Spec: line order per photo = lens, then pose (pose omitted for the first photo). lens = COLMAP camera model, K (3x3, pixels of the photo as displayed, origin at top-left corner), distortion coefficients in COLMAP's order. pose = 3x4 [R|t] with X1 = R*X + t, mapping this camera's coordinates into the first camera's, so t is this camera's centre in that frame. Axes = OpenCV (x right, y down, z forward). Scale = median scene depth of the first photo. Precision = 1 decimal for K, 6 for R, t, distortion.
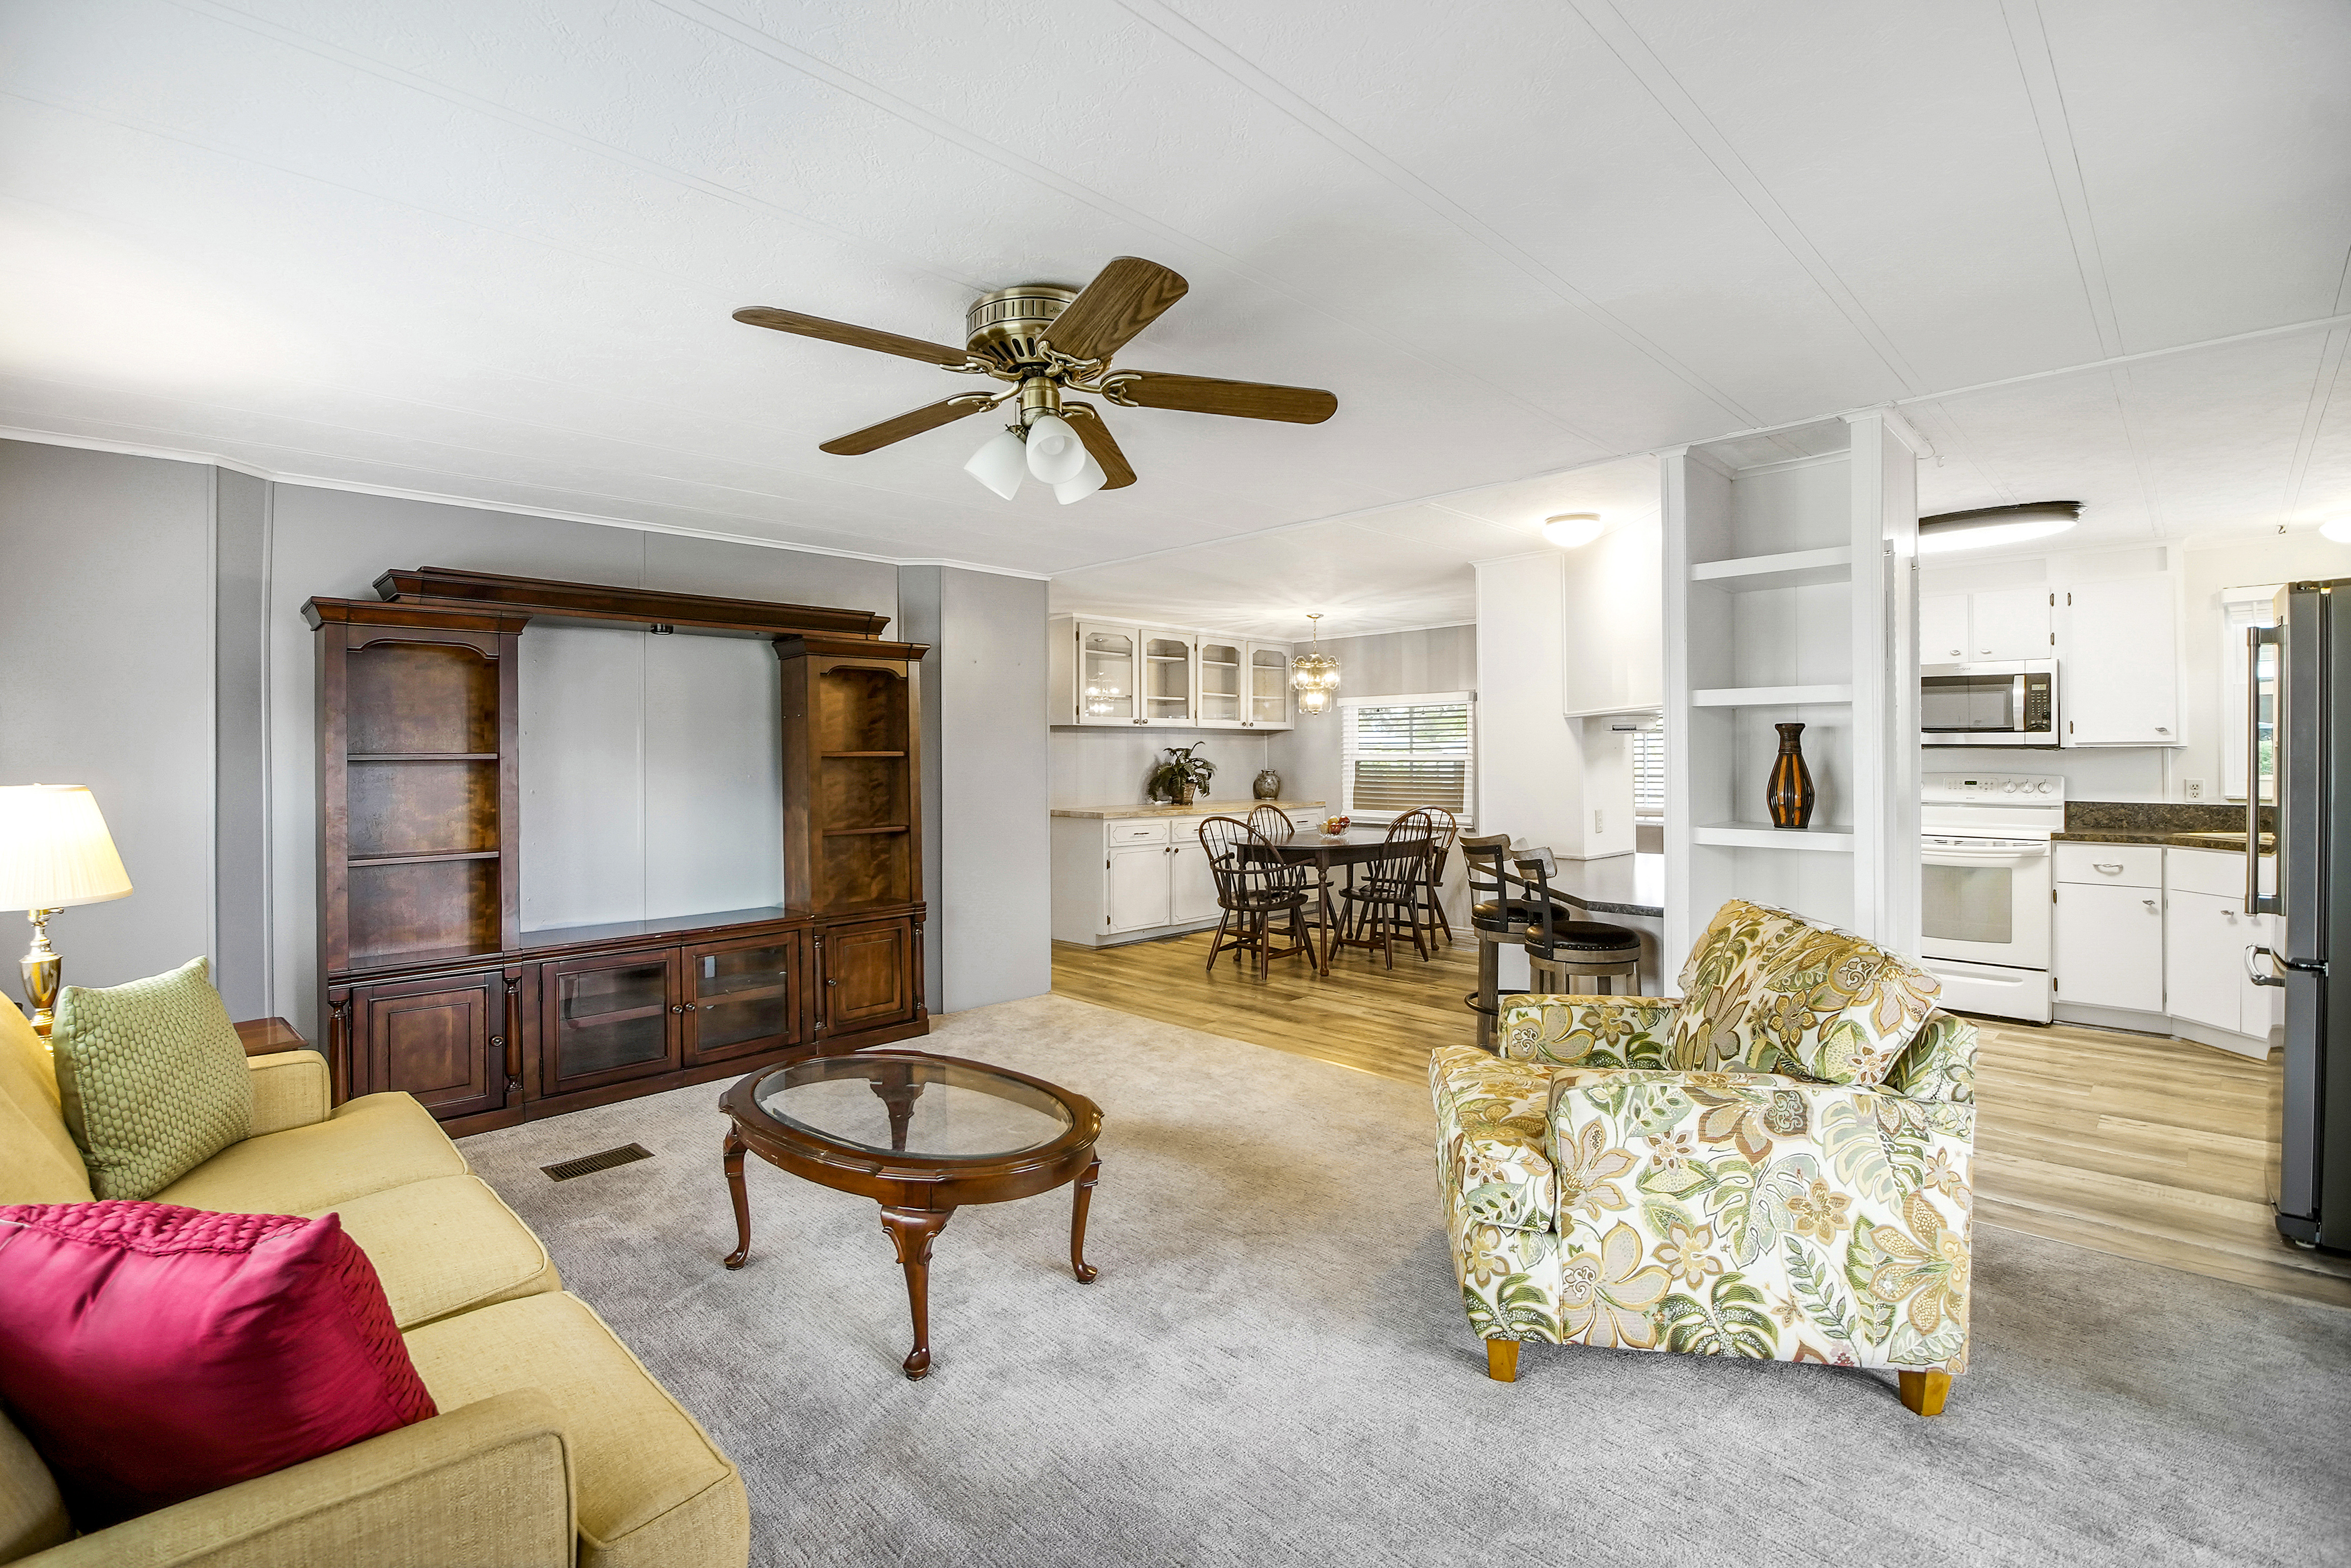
lens RADIAL K [[1067.5, 0, 1200.7], [0, 1067.5, 747.1], [0, 0, 1]] dist [0.000207, -0.007821]
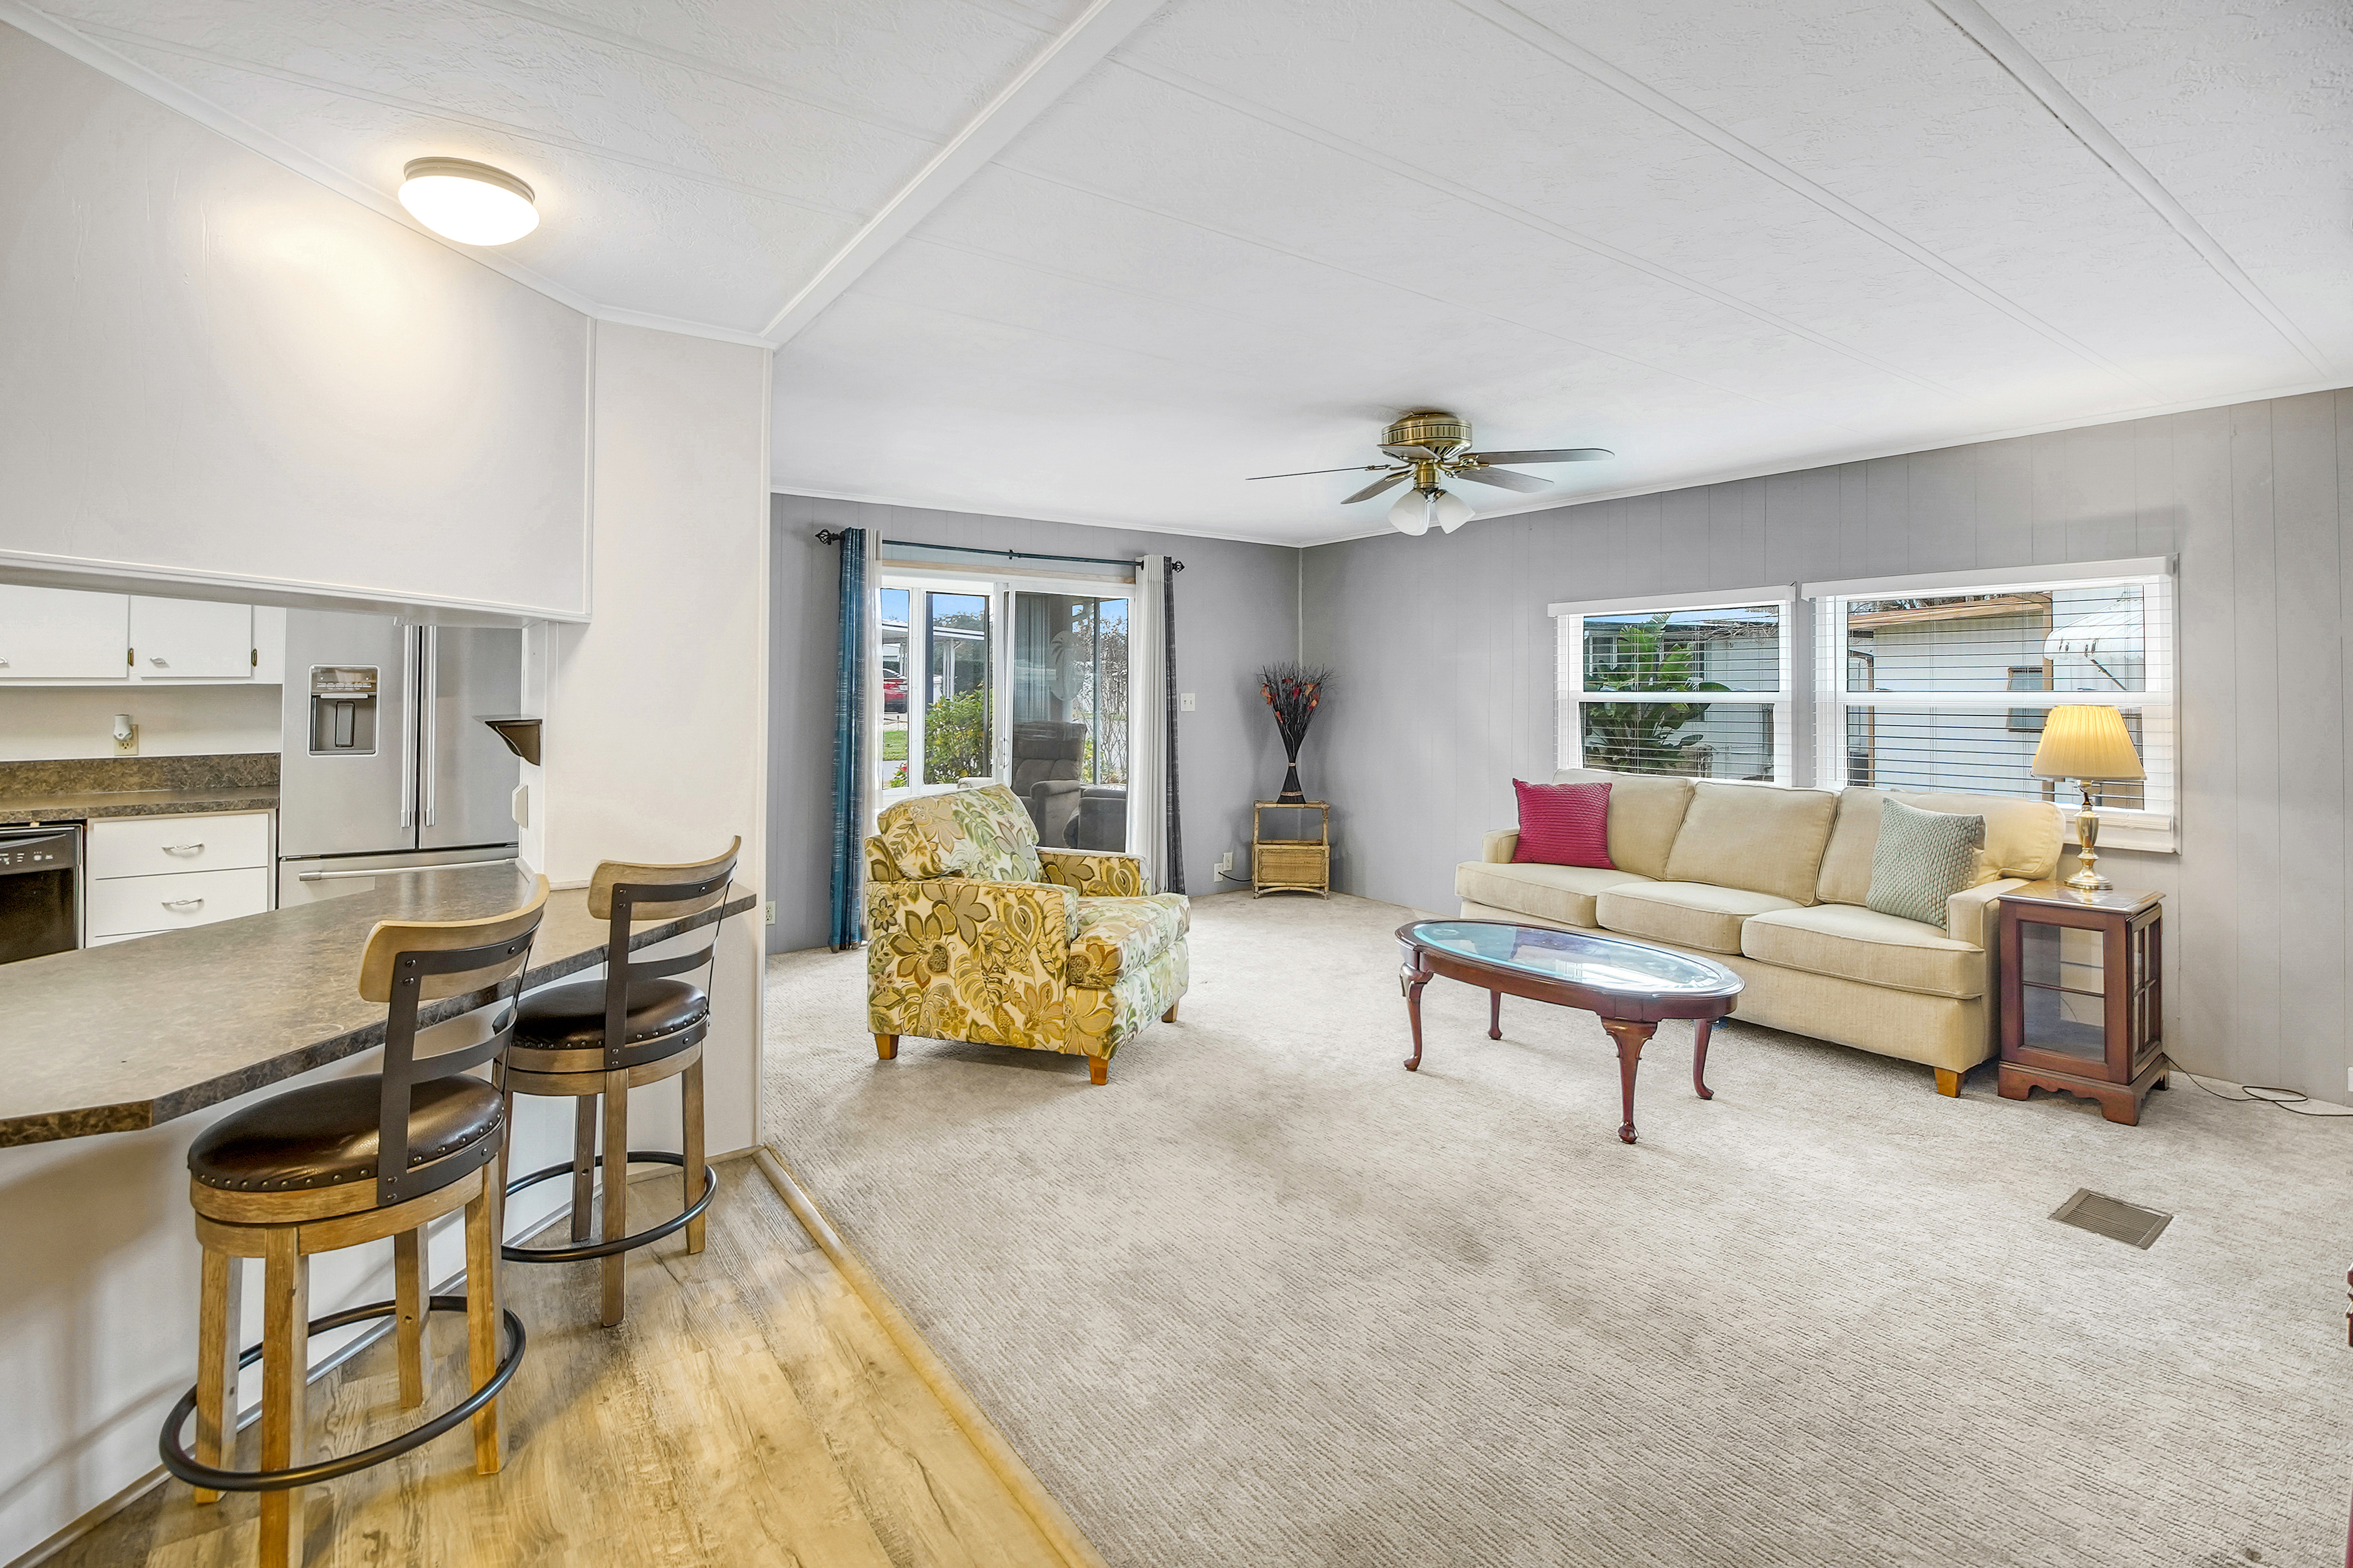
lens RADIAL K [[1090.3, 0, 1165.1], [0, 1090.3, 669.7], [0, 0, 1]] dist [-0.001046, -0.011664]
pose [[-0.977912, 0.010858, 0.208734, -0.038841], [0.004888, 0.999565, -0.029096, 0.011402], [-0.208959, -0.027433, -0.977540, 1.106005]]
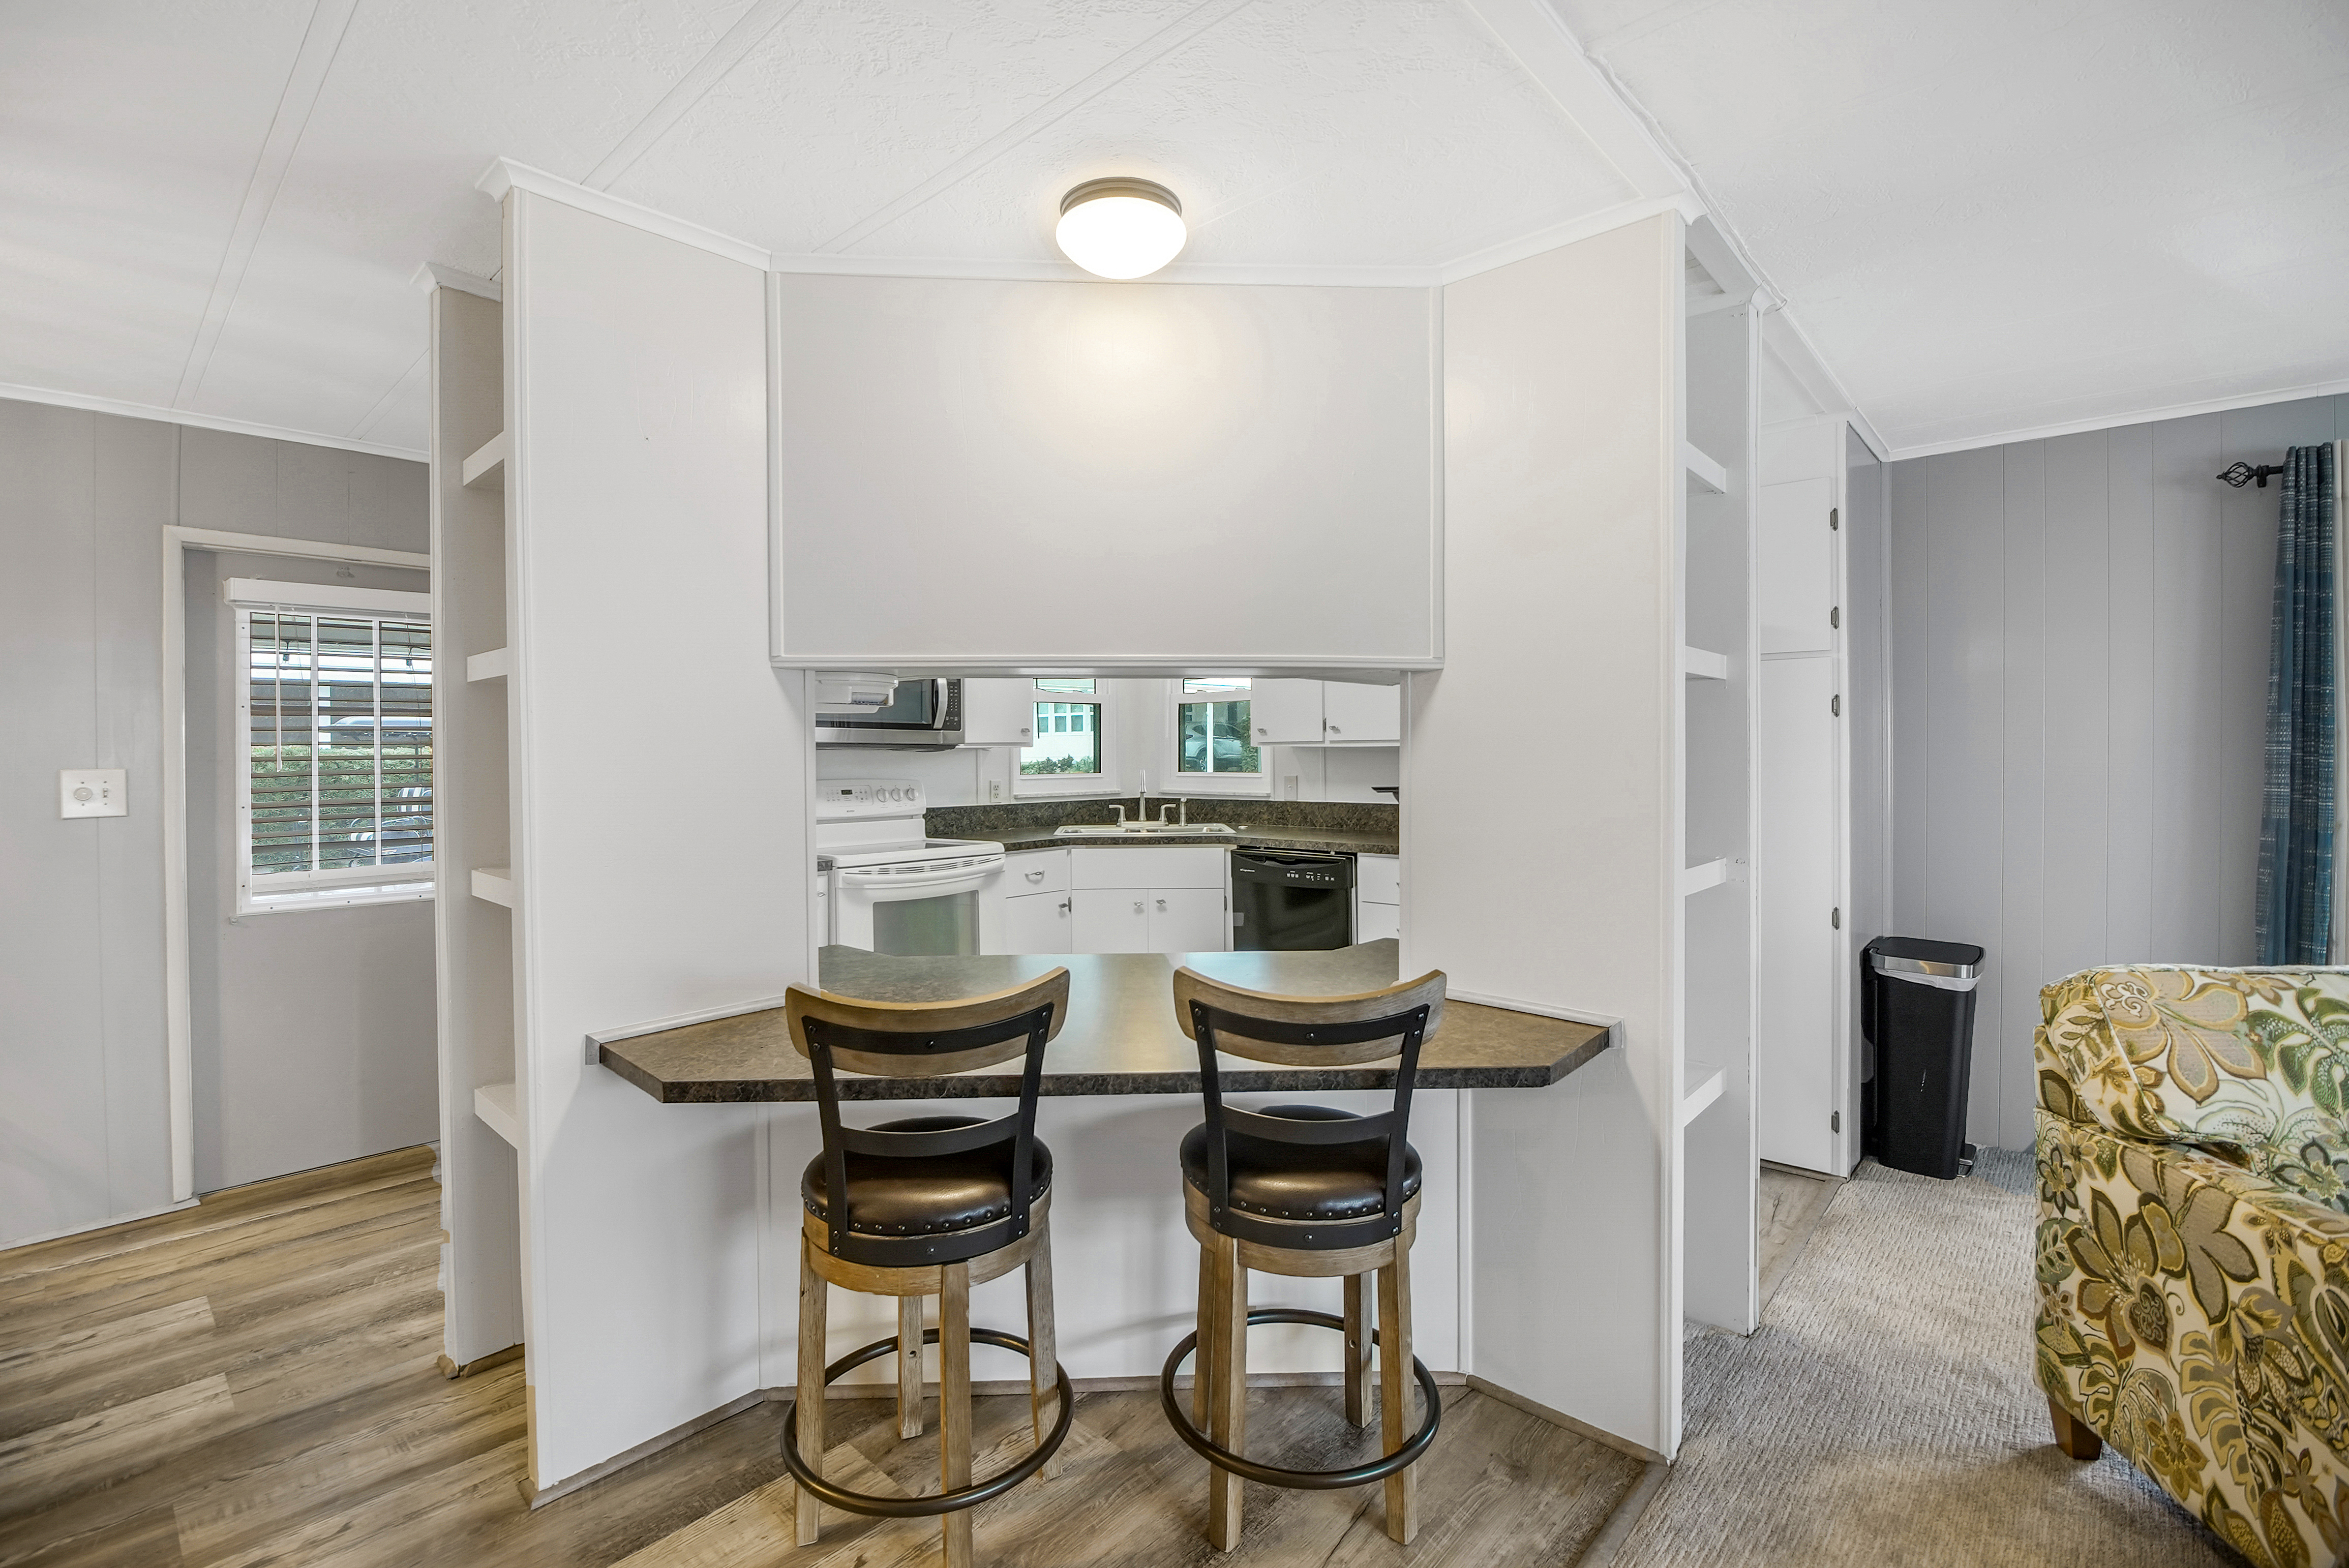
lens RADIAL K [[1043.1, 0, 1139.2], [0, 1043.1, 748.6], [0, 0, 1]] dist [-0.000741, -0.008913]
pose [[0.007384, 0.007212, 0.999947, -0.063214], [-0.001468, 0.999973, -0.007202, 0.006071], [-0.999972, -0.001415, 0.007395, 0.783439]]
